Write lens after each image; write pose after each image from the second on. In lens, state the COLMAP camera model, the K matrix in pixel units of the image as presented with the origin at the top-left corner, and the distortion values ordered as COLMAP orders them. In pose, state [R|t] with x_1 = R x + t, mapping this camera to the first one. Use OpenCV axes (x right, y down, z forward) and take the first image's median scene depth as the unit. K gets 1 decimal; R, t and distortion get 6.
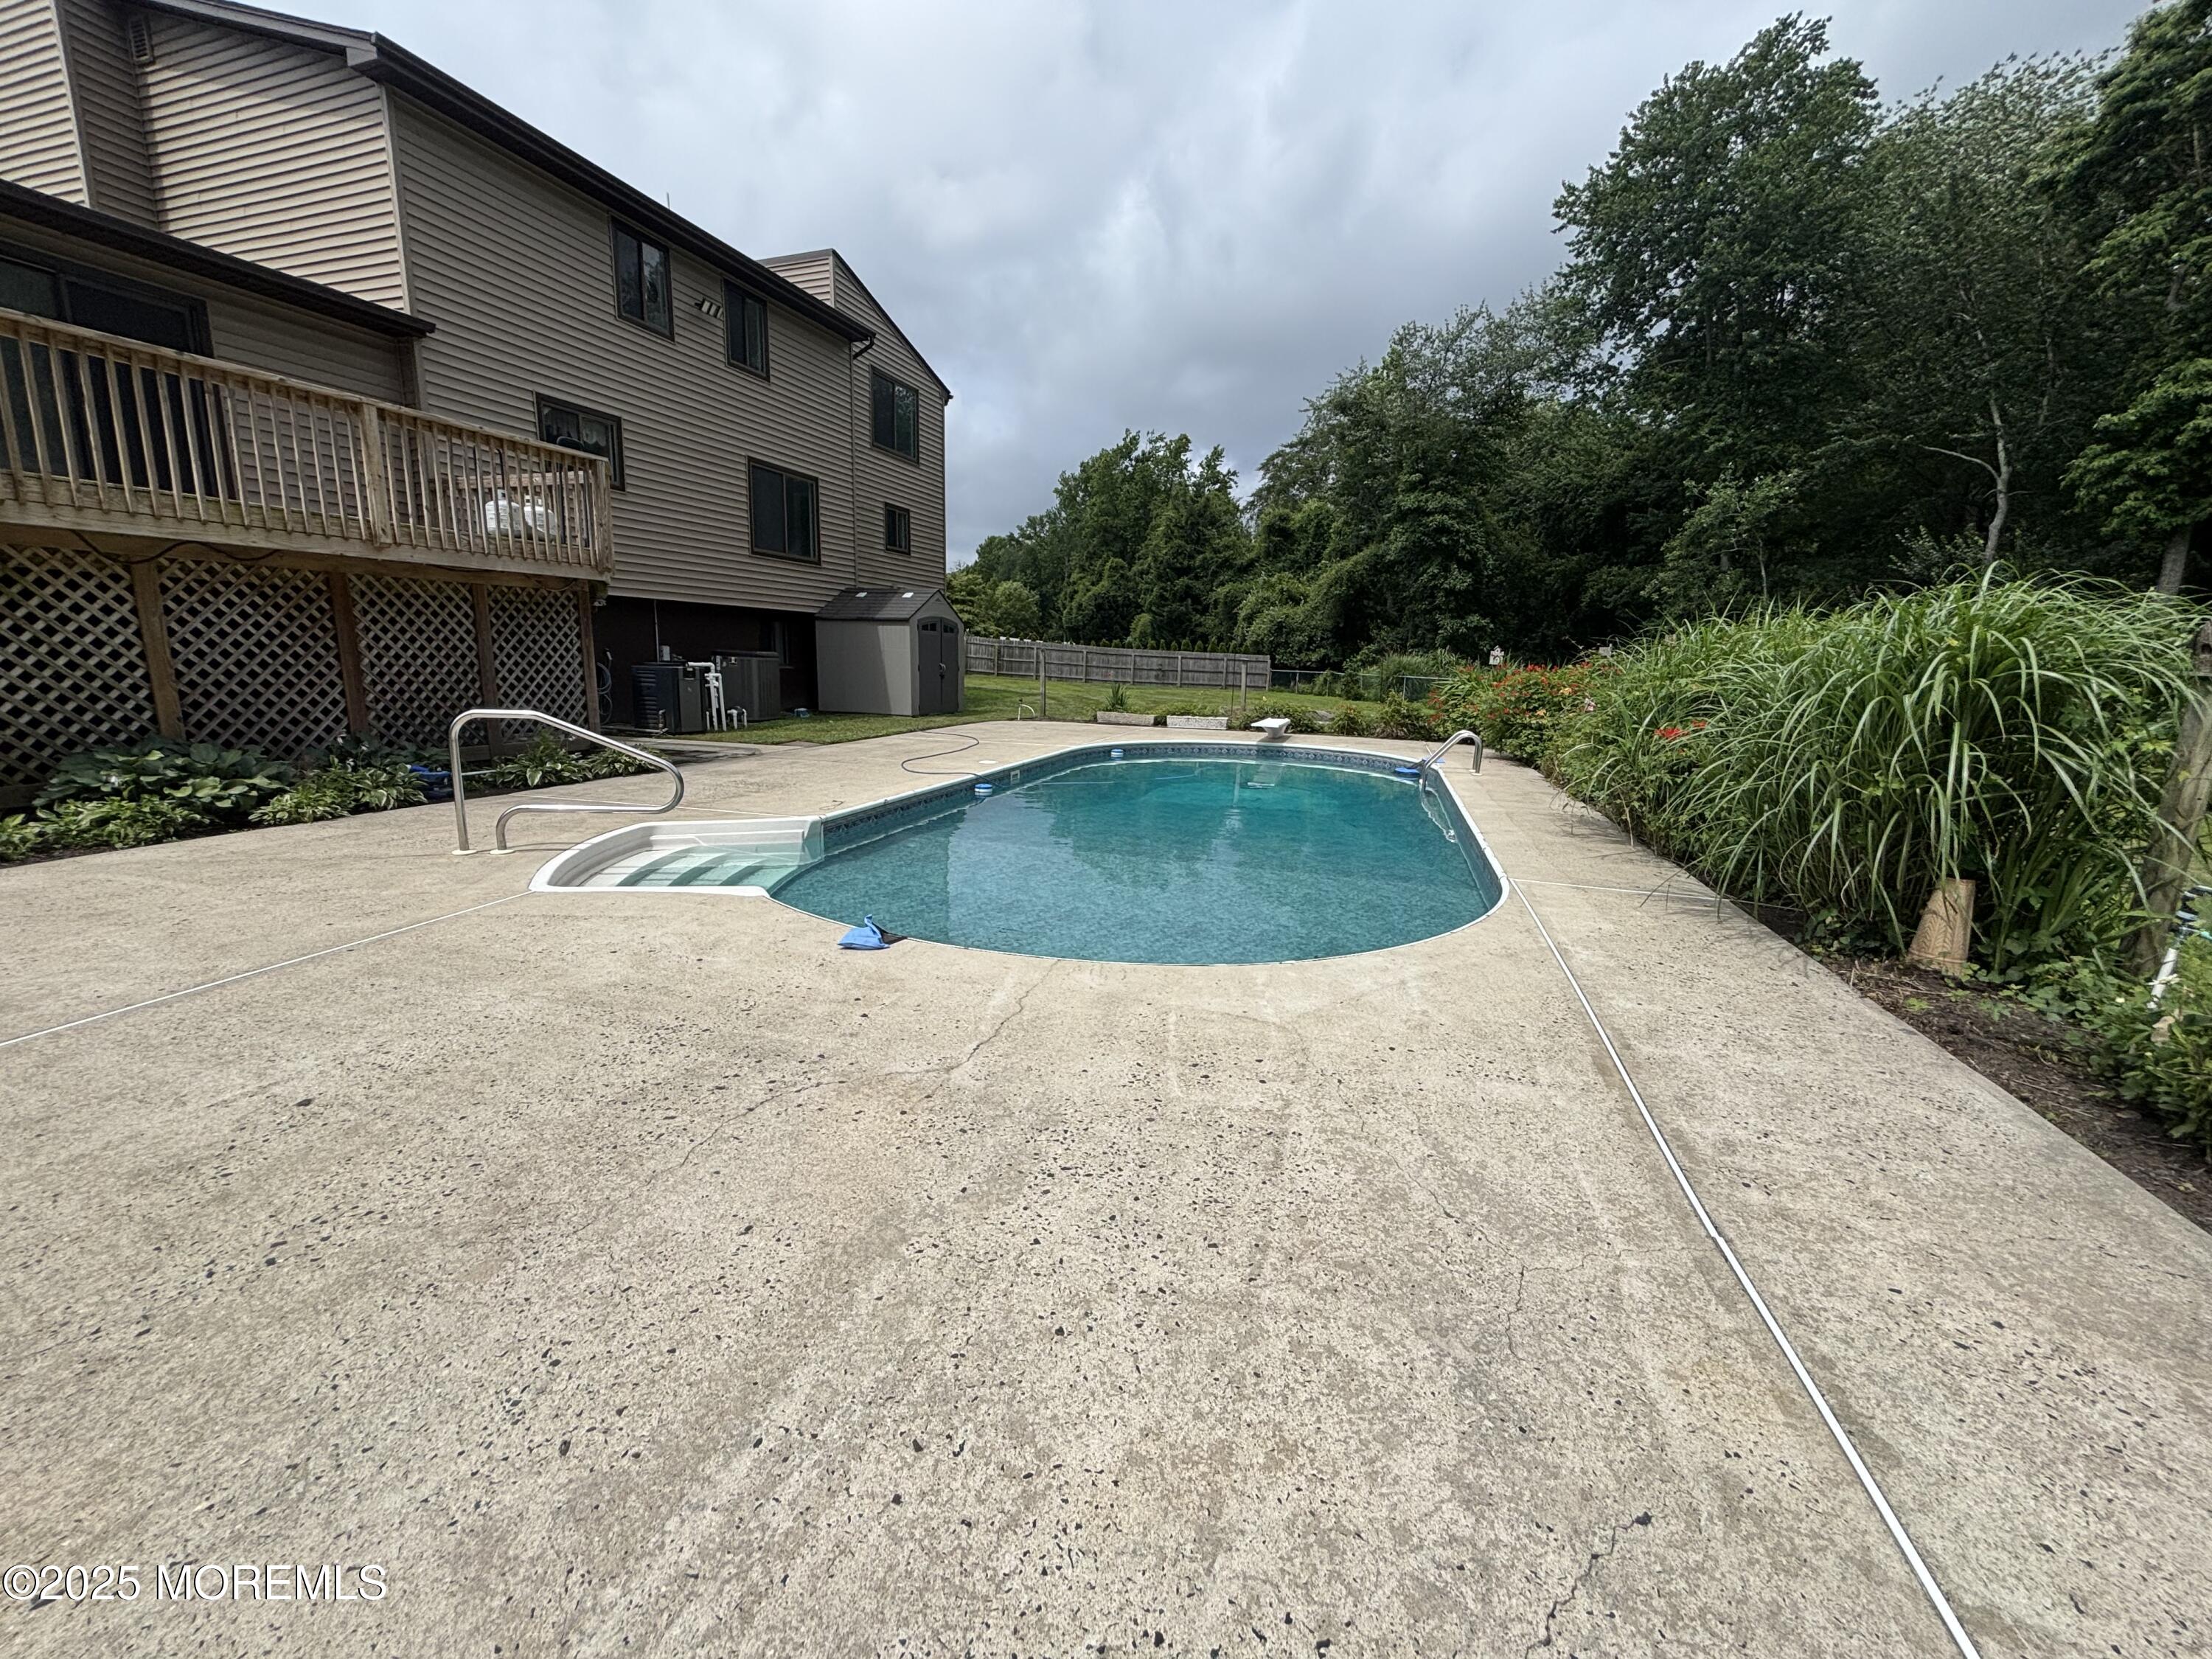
lens RADIAL K [[885.4, 0, 1102.3], [0, 885.4, 827.7], [0, 0, 1]] dist [0.000417, 0.000725]
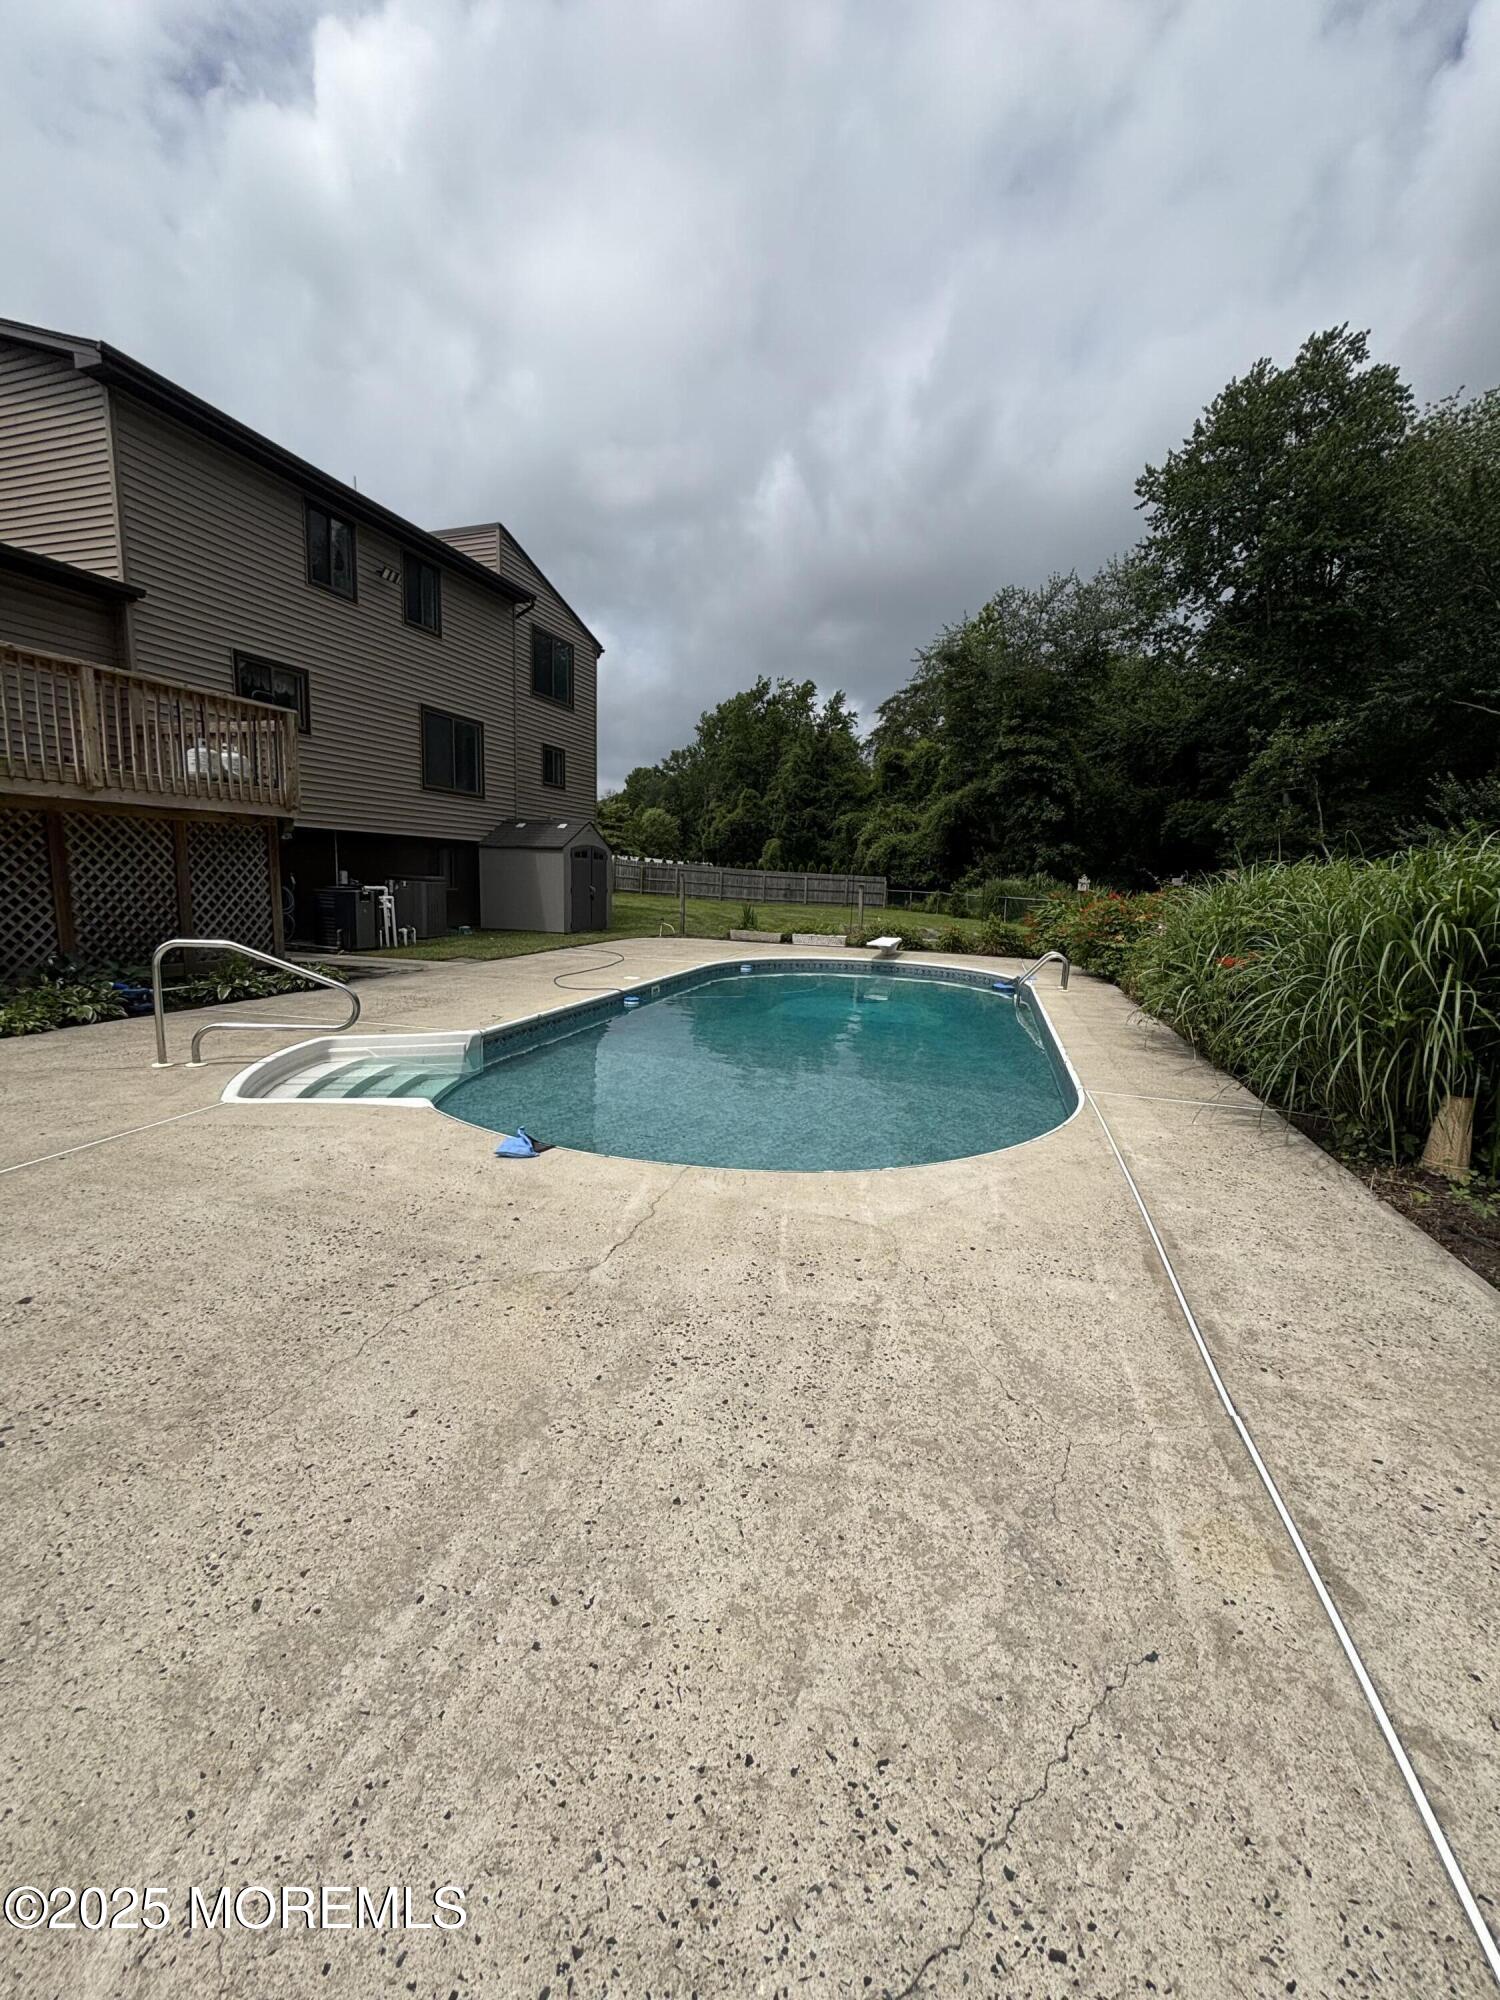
lens RADIAL K [[800.6, 0, 750.0], [0, 800.6, 1000.0], [0, 0, 1]] dist [0.000417, 0.000725]
pose [[0.999865, 0.003521, 0.016057, 0.017040], [-0.002936, 0.999336, -0.036327, -0.036078], [-0.016174, 0.036275, 0.999211, -0.055464]]
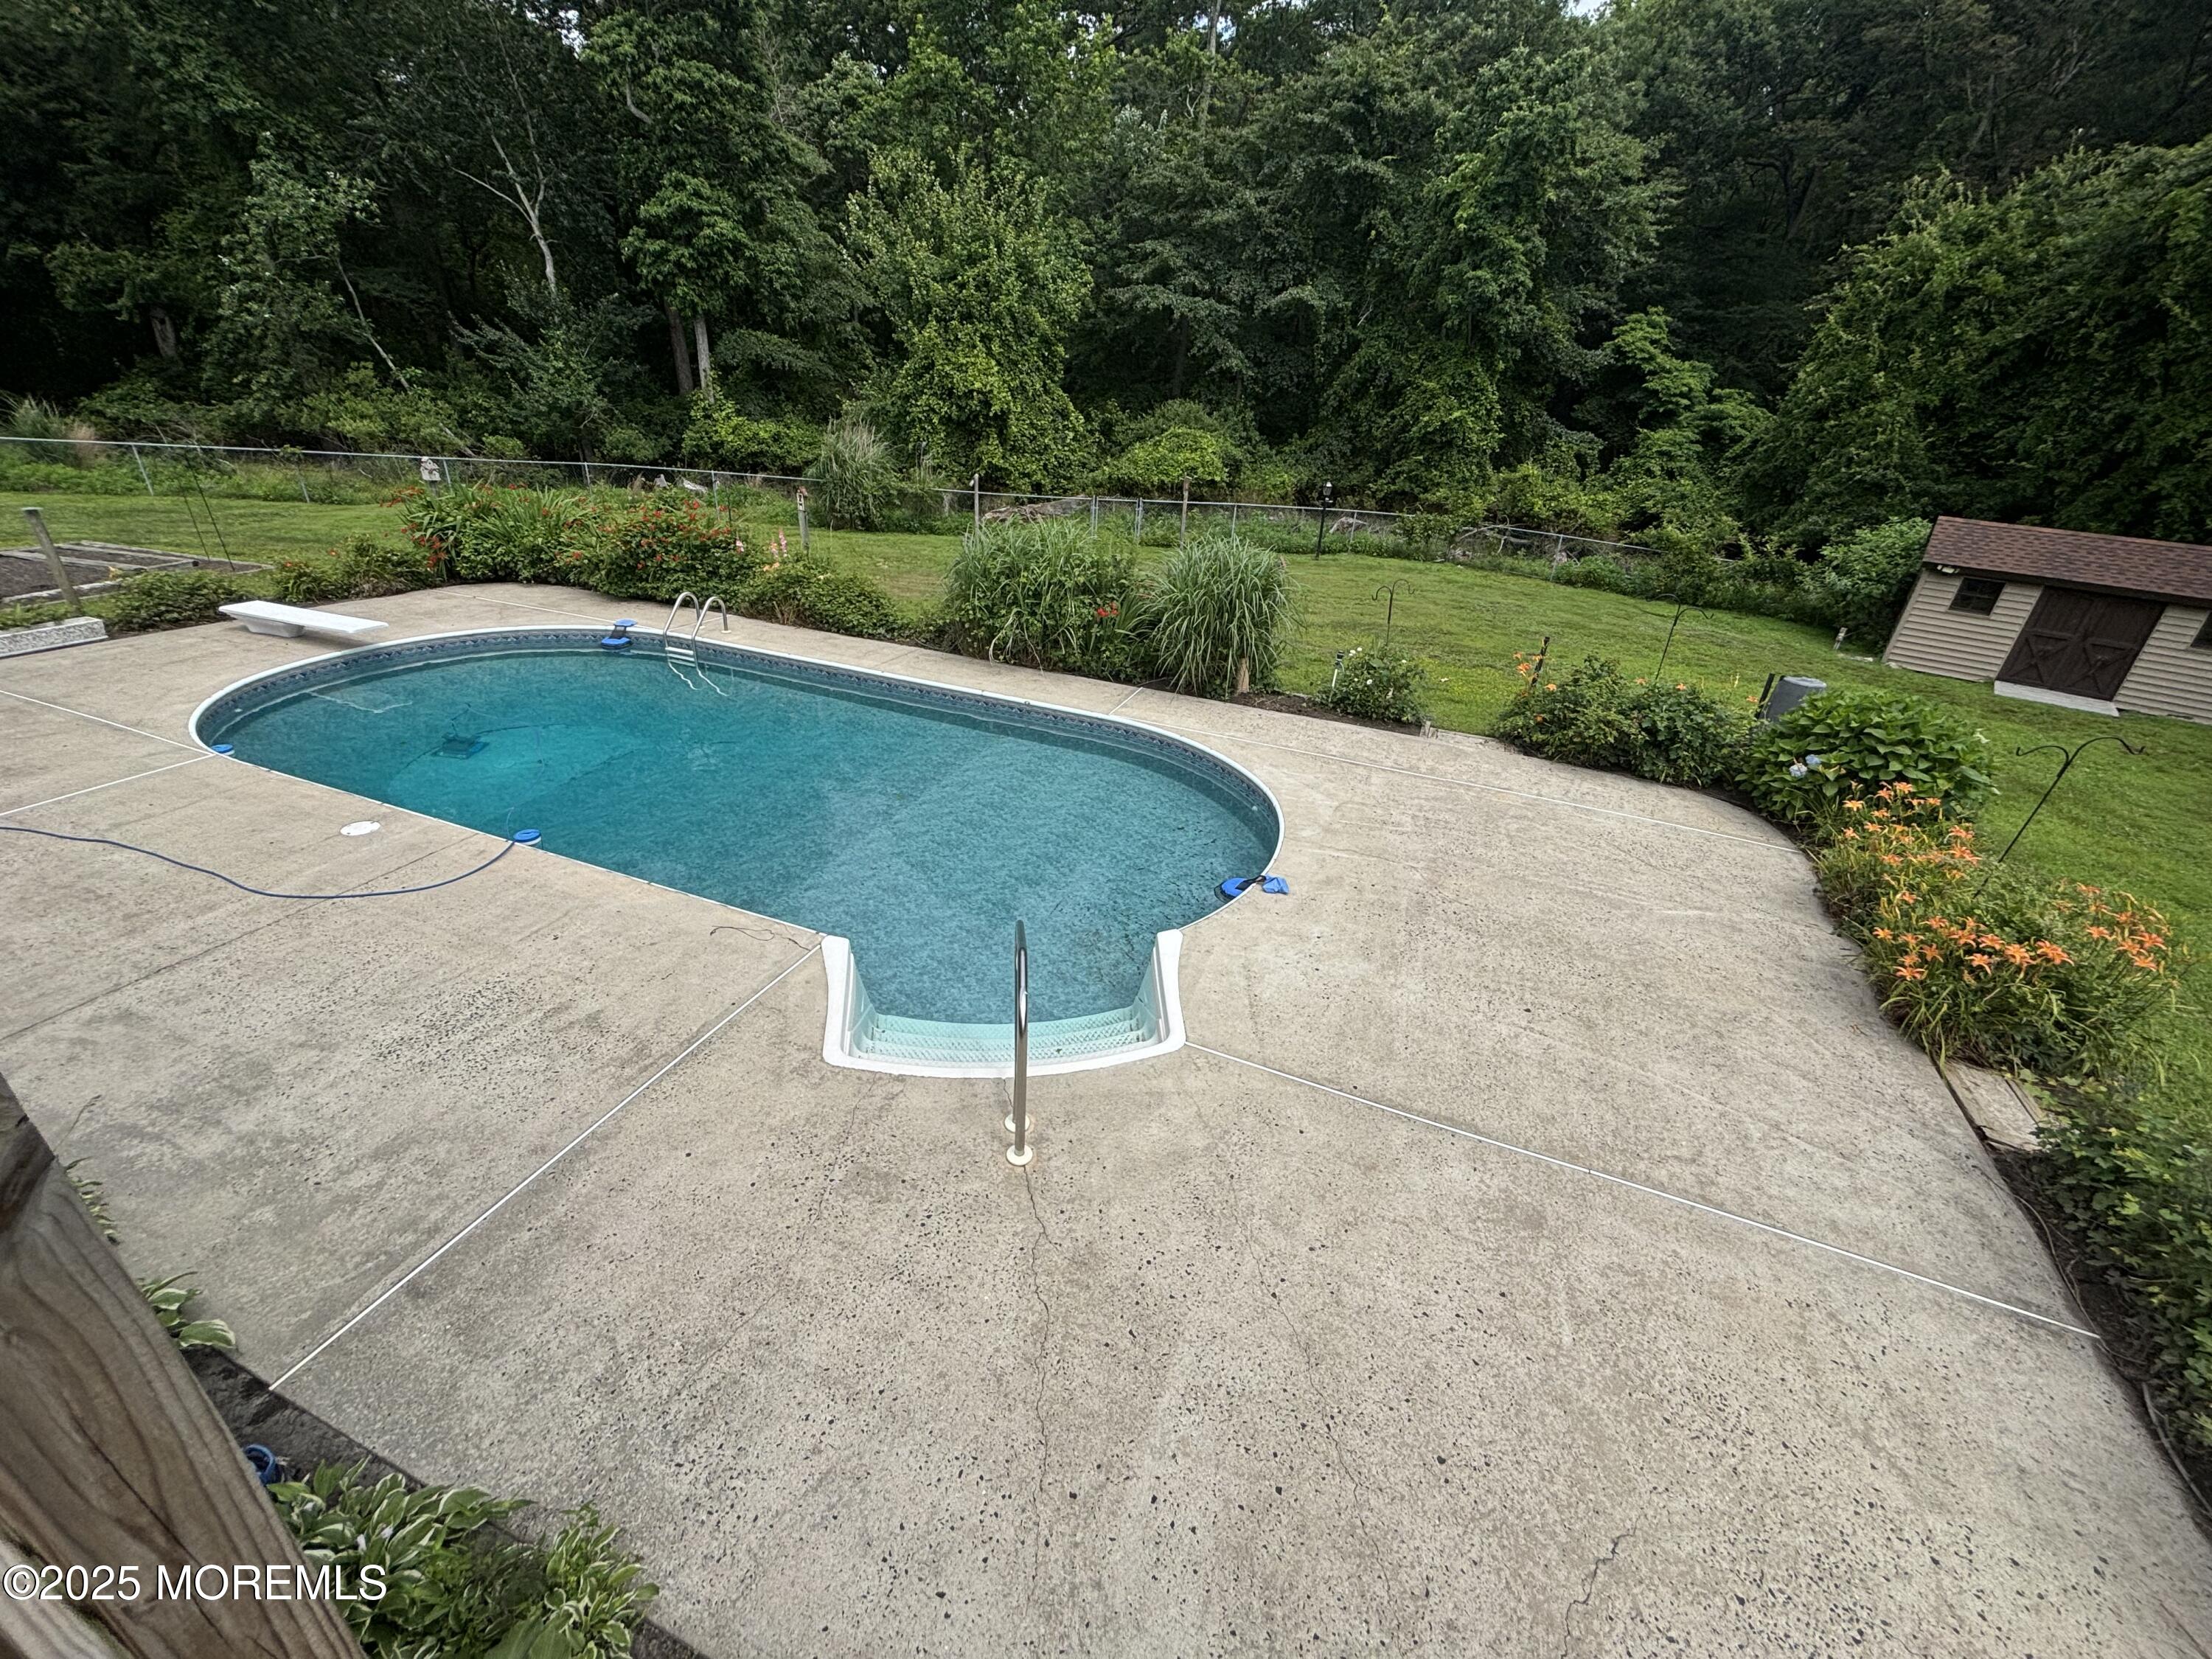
lens RADIAL K [[885.4, 0, 1102.3], [0, 885.4, 827.7], [0, 0, 1]] dist [0.000417, 0.000725]
pose [[0.087875, -0.467662, 0.879529, -2.205254], [0.136994, 0.880228, 0.454347, -0.996292], [-0.986667, 0.080564, 0.141416, 1.378744]]
